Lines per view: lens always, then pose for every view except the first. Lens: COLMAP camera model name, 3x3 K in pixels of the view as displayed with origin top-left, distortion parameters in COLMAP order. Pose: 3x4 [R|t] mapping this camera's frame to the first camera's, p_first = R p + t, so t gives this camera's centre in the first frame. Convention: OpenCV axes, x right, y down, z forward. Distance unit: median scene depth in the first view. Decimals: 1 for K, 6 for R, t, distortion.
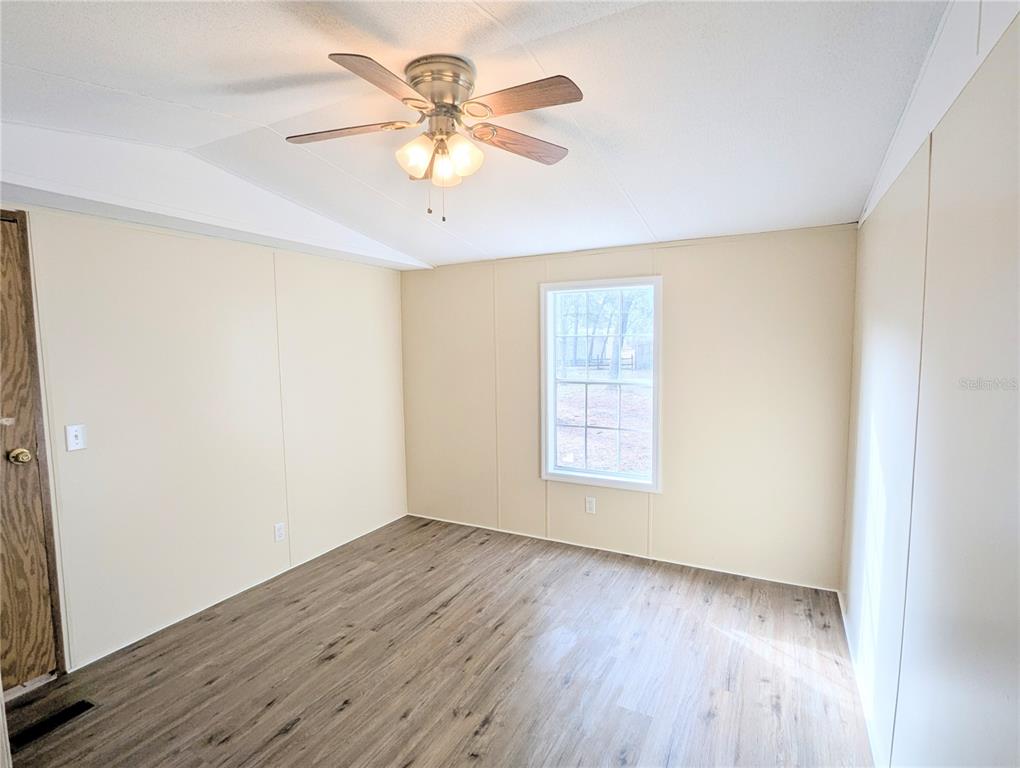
lens RADIAL K [[511.3, 0, 511.4], [0, 511.3, 386.9], [0, 0, 1]] dist [-0.001317, 0.001815]
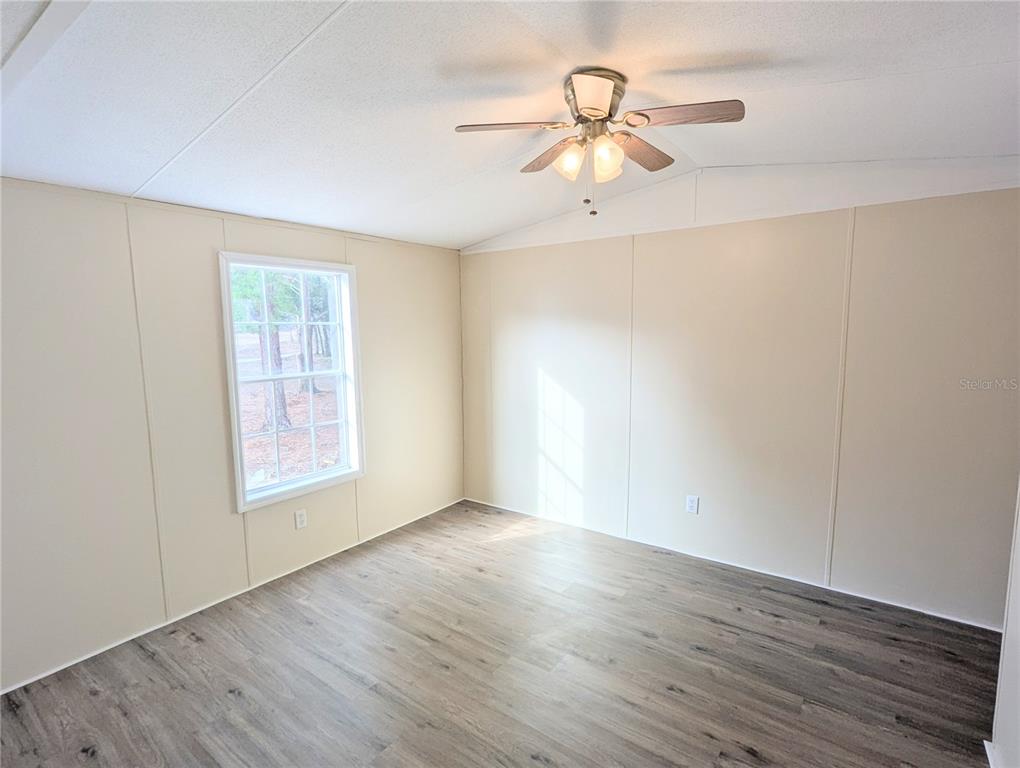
lens RADIAL K [[511.3, 0, 518.4], [0, 511.3, 384.1], [0, 0, 1]] dist [-0.001317, 0.001815]
pose [[0.143649, -0.105793, 0.983958, -0.634596], [0.092500, 0.991352, 0.093084, -0.042817], [-0.985296, 0.077644, 0.152192, 0.493963]]
